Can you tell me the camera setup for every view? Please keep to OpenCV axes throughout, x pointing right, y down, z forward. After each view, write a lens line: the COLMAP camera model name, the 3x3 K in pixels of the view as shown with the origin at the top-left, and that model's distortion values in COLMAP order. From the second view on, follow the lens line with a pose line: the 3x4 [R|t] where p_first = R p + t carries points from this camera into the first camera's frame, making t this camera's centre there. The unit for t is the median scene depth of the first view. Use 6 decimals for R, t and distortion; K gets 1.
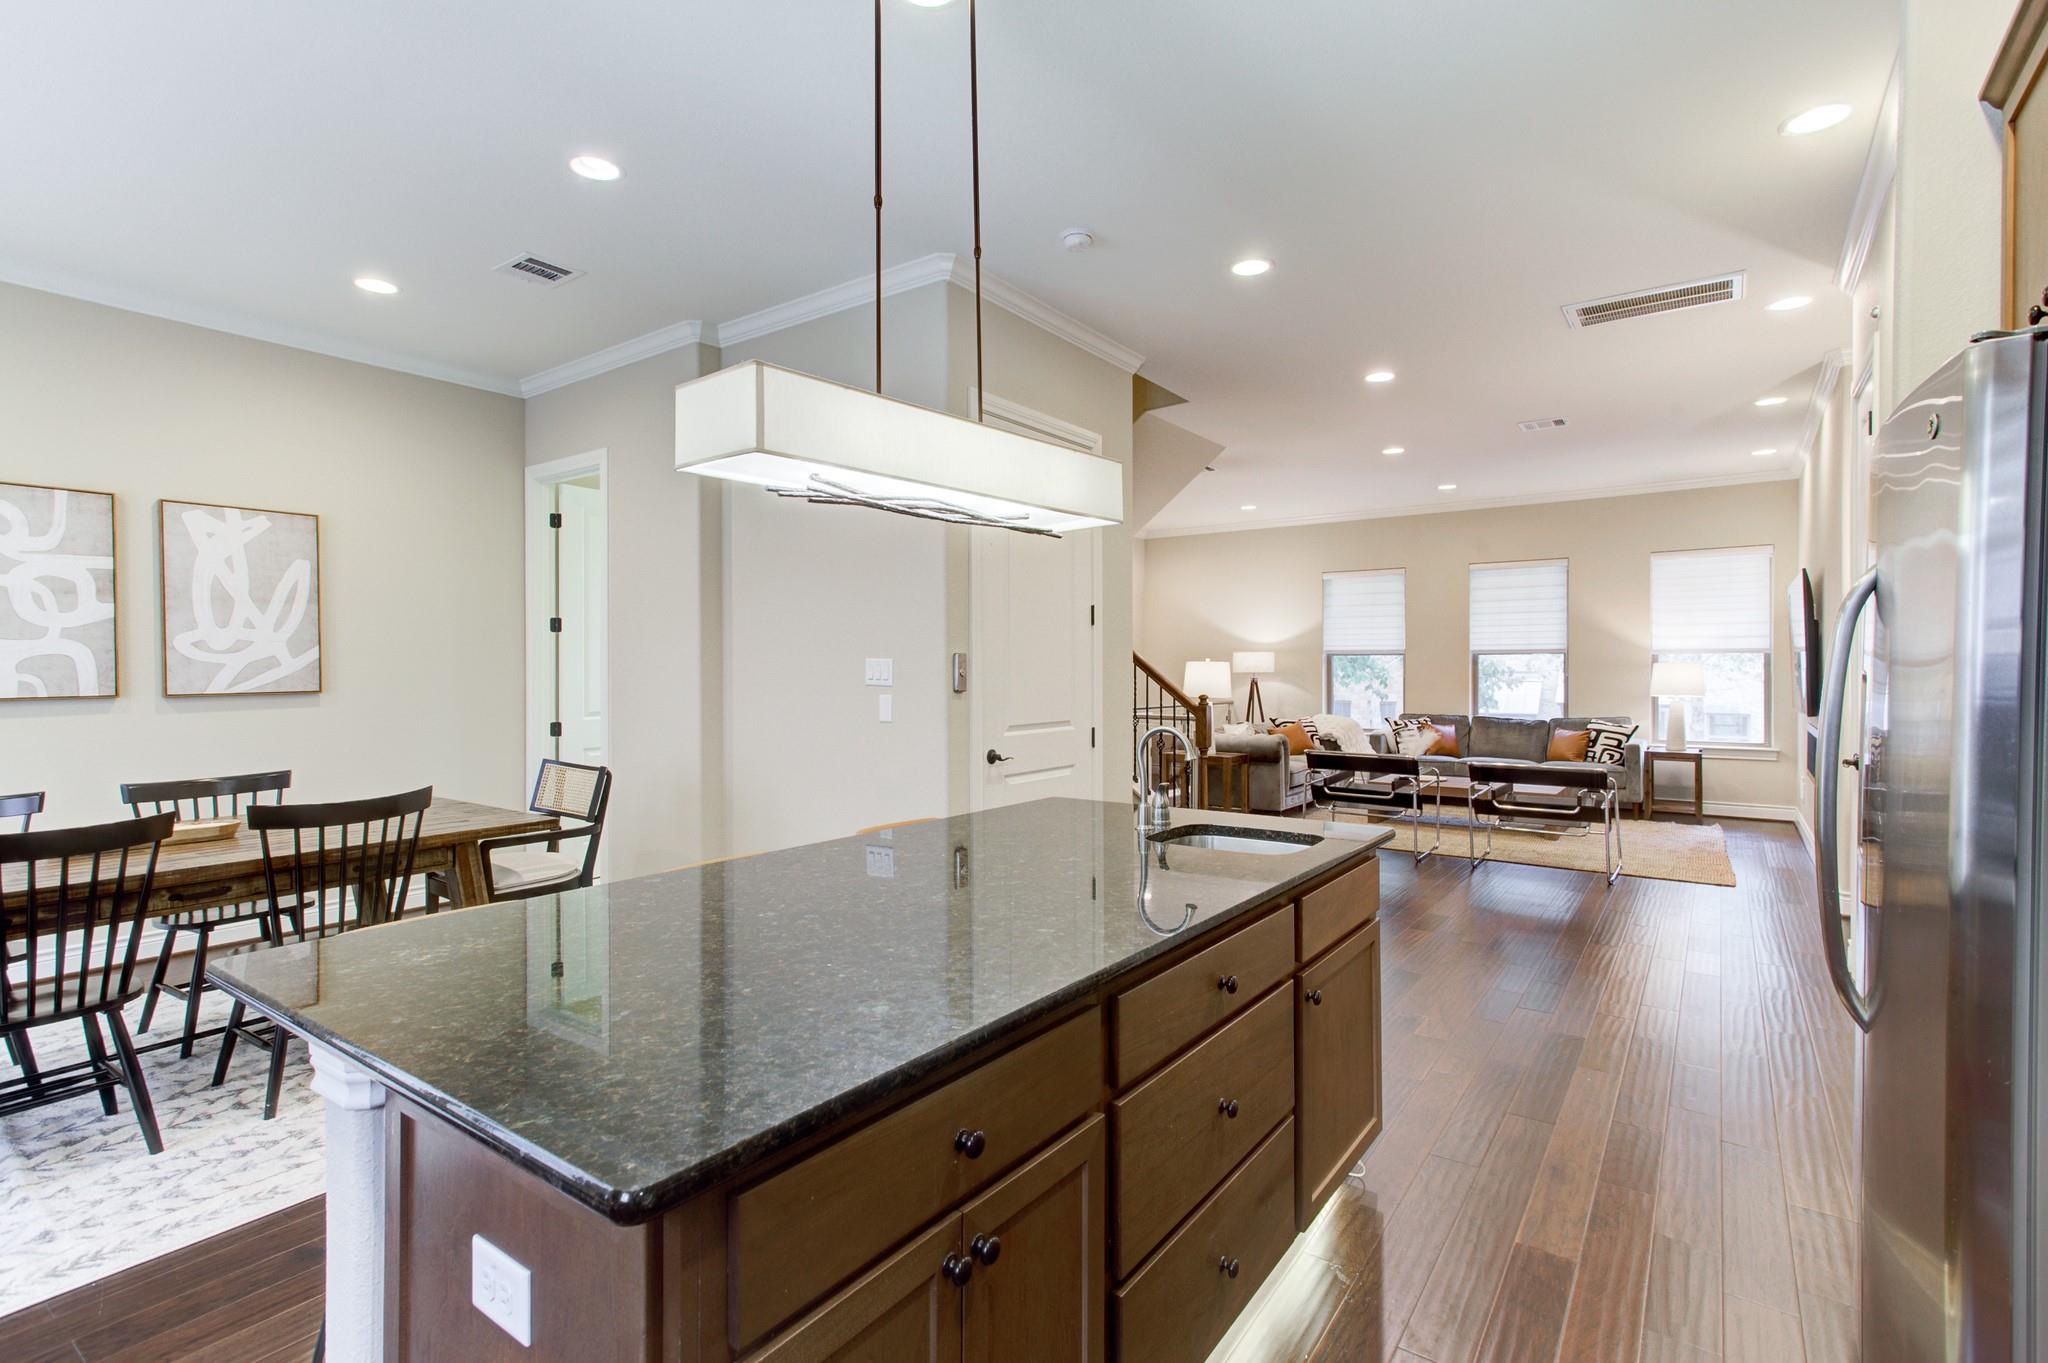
lens RADIAL K [[970.3, 0, 1020.5], [0, 970.3, 669.2], [0, 0, 1]] dist [0.019053, 0.001183]
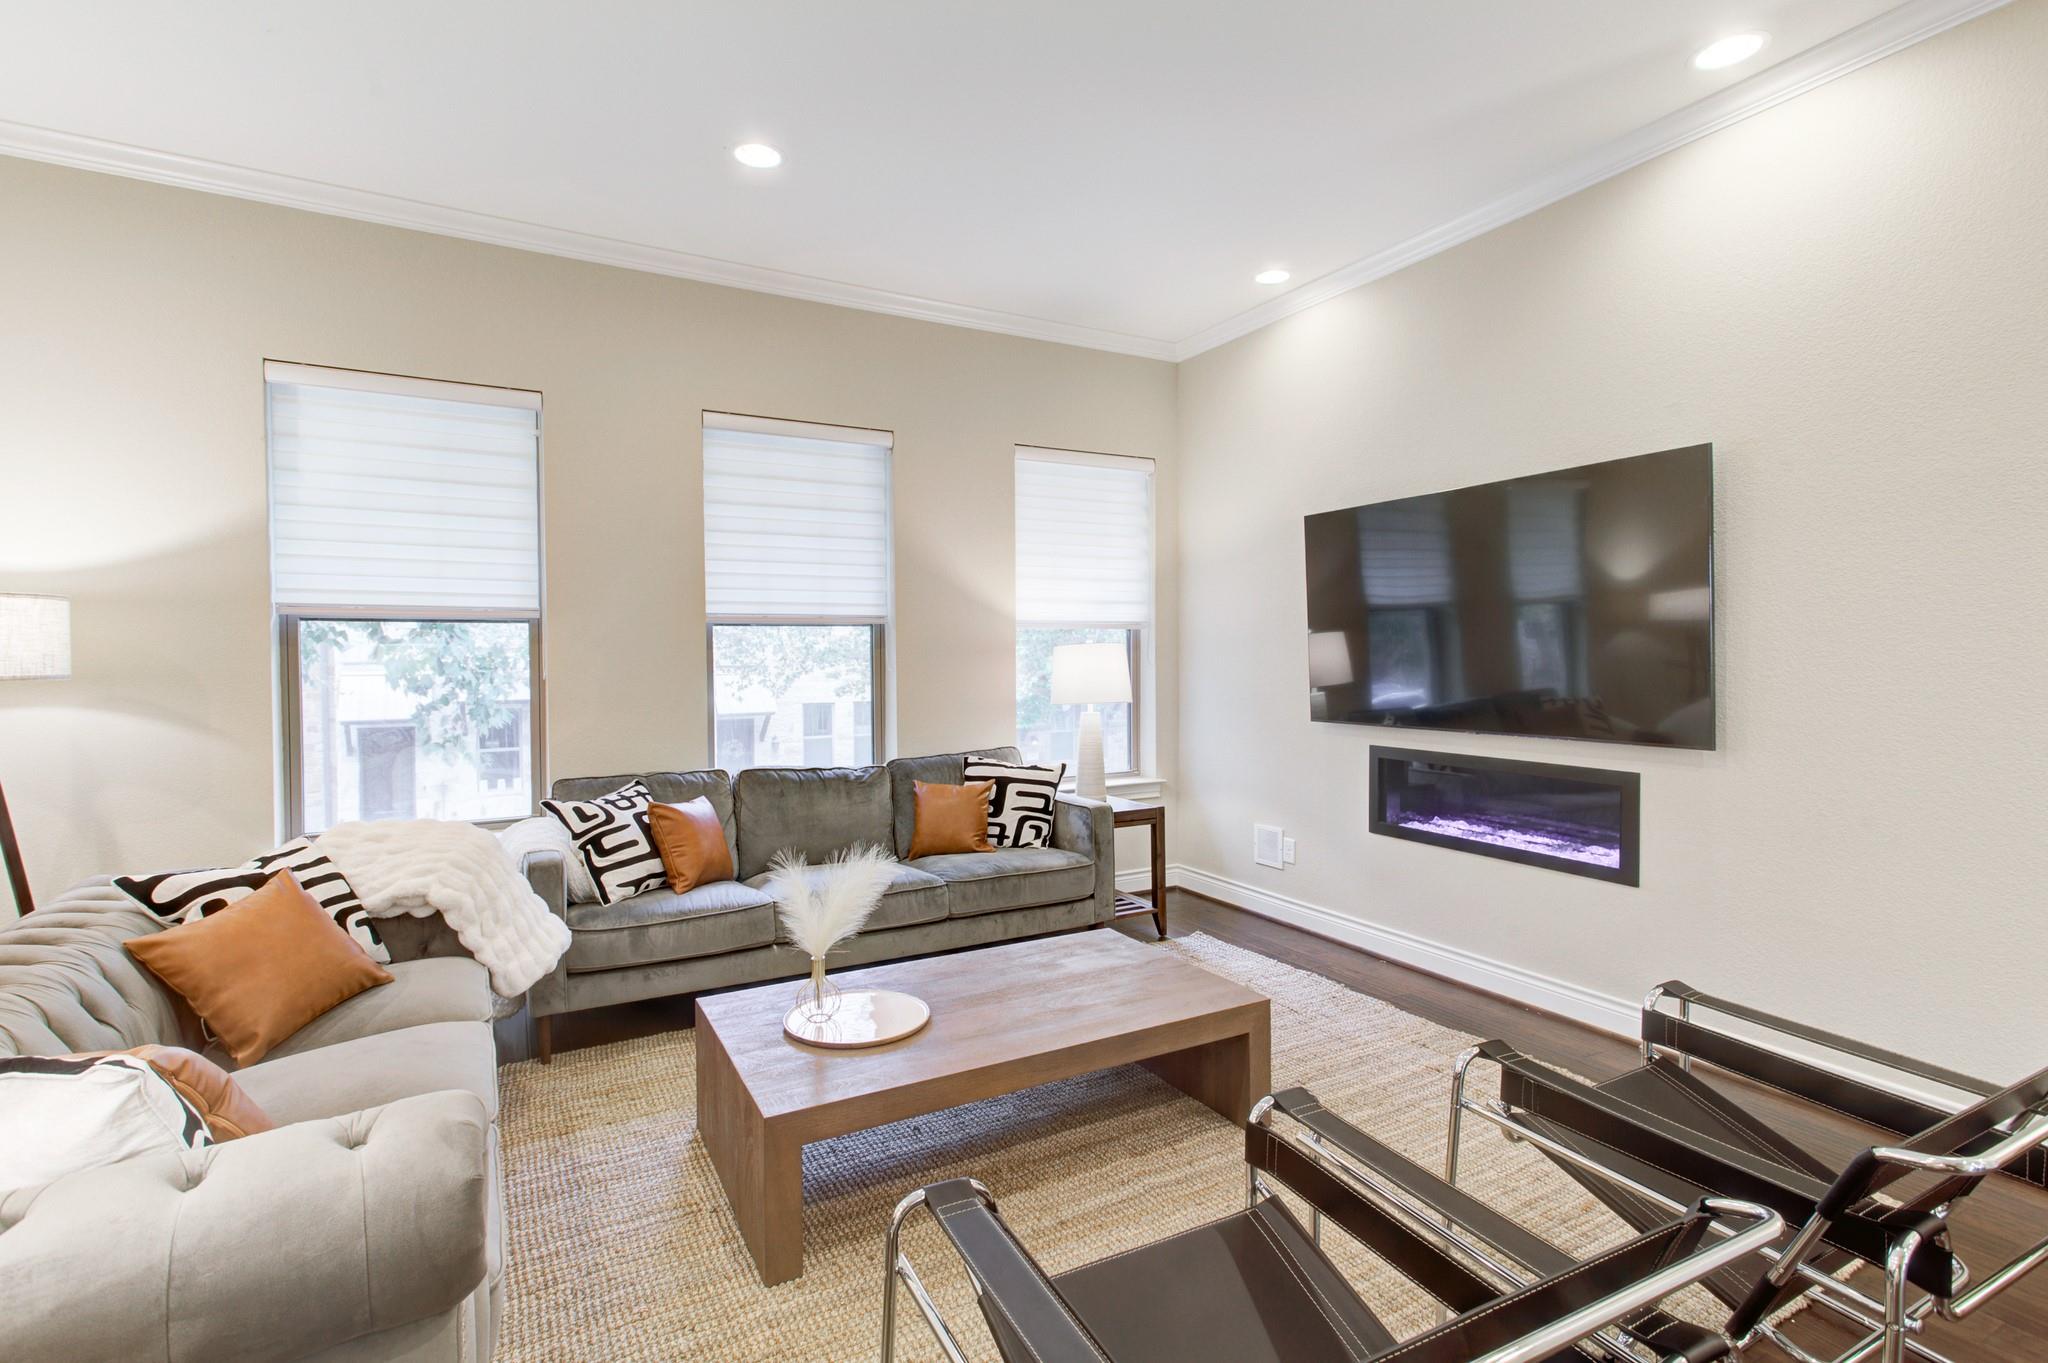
lens RADIAL K [[970.3, 0, 1020.5], [0, 970.3, 669.2], [0, 0, 1]] dist [0.019053, 0.001183]
pose [[0.424478, -0.017915, 0.905261, 0.142805], [0.007758, 0.999840, 0.016149, -0.001217], [-0.905405, 0.000168, 0.424549, 0.736192]]
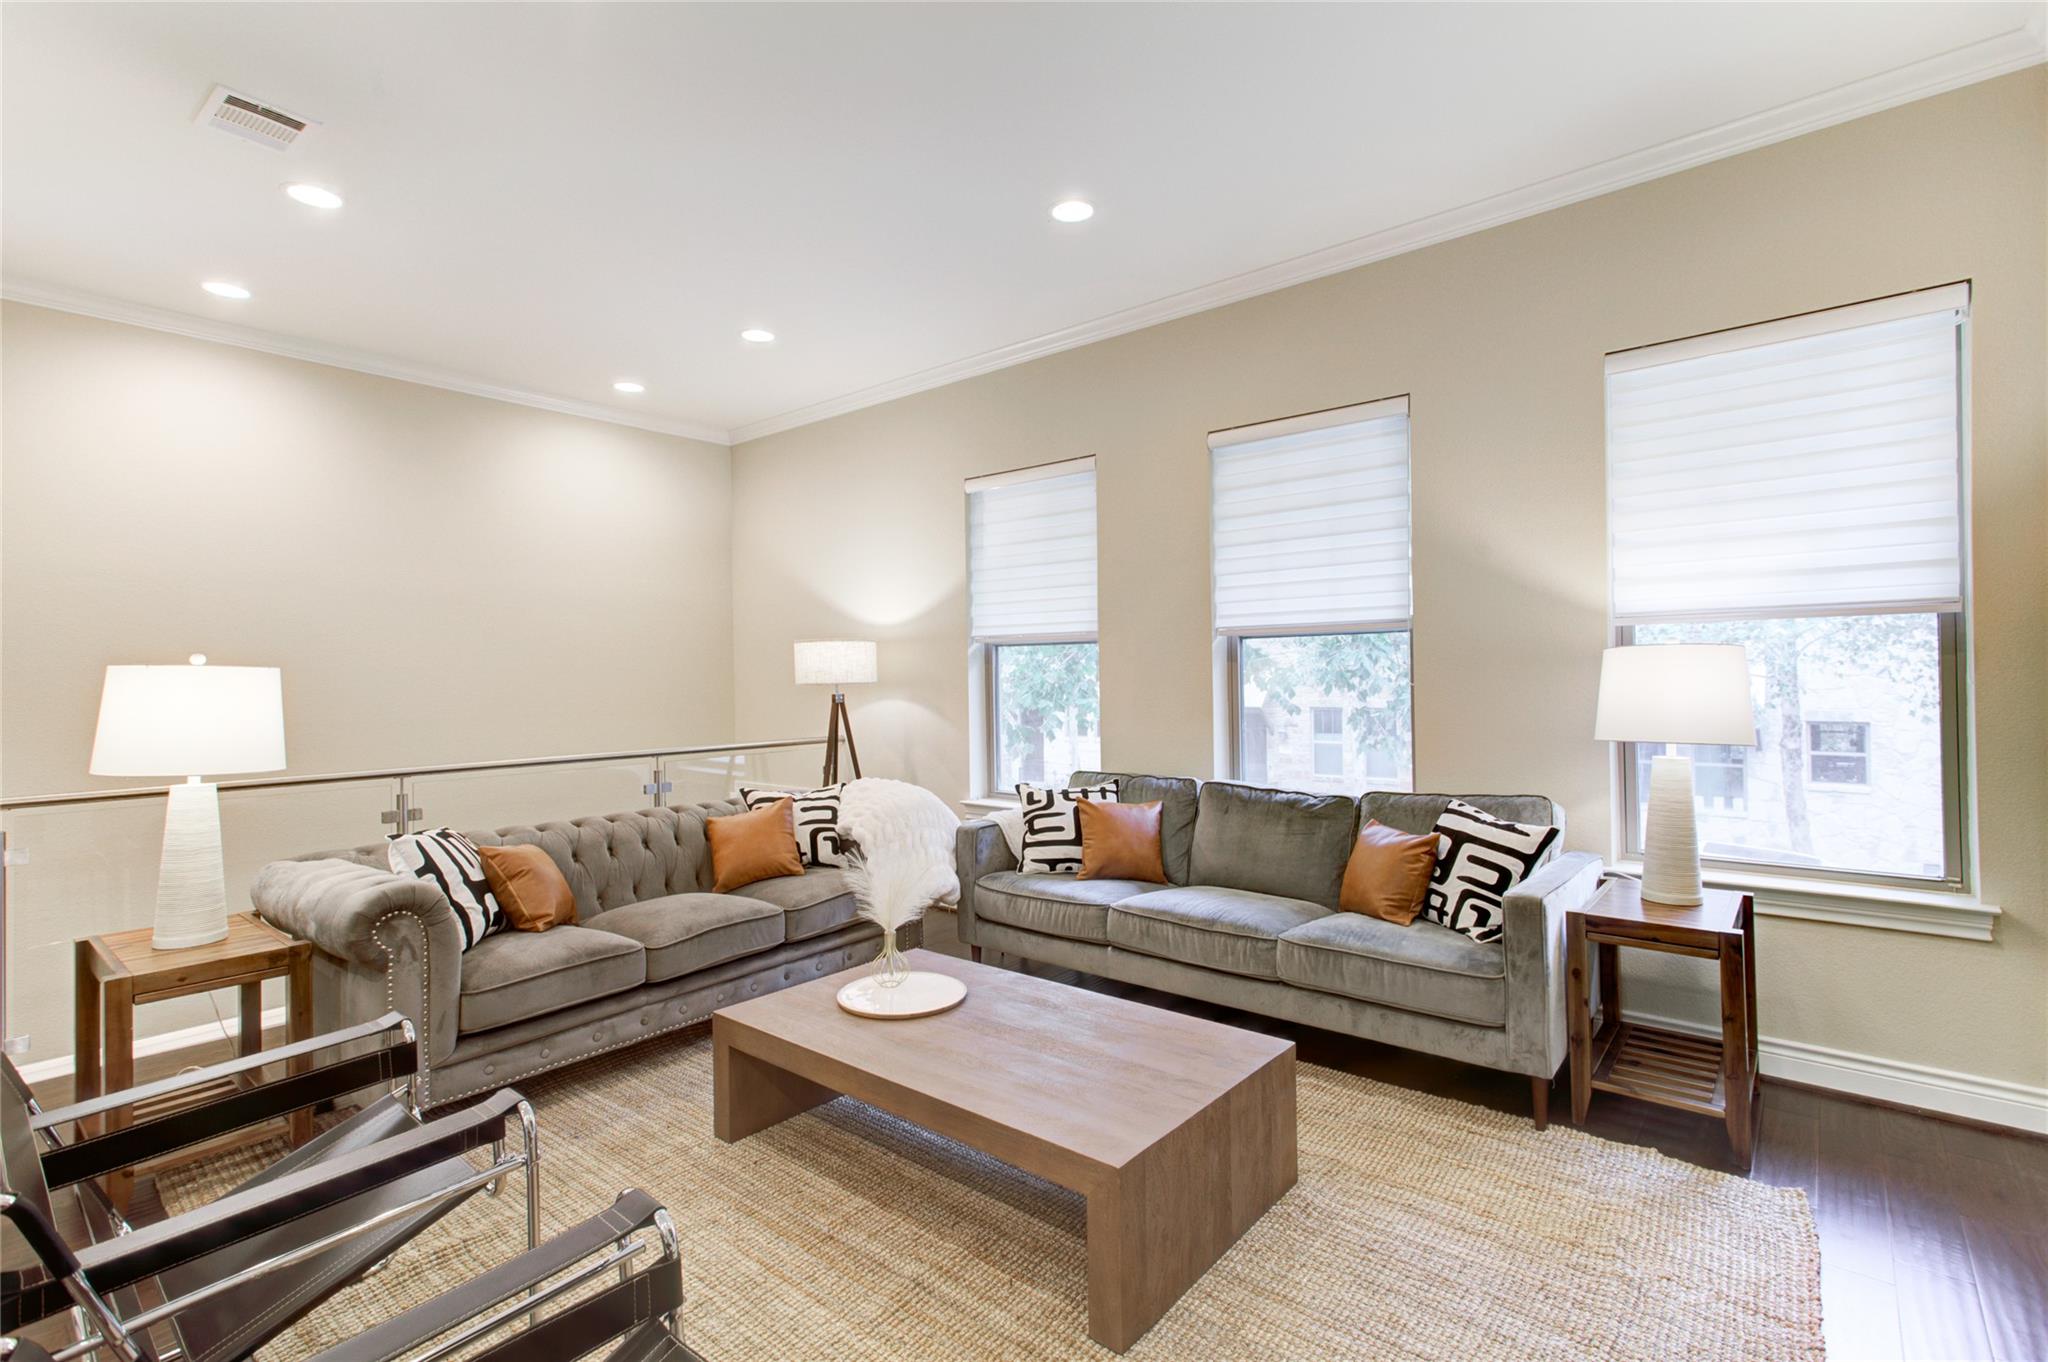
lens RADIAL K [[970.3, 0, 1020.5], [0, 970.3, 668.7], [0, 0, 1]] dist [0.019053, 0.001183]
pose [[0.997559, -0.015615, -0.068054, 0.428328], [0.015275, 0.999868, -0.005505, -0.000186], [0.068131, 0.004452, 0.997666, 0.588991]]
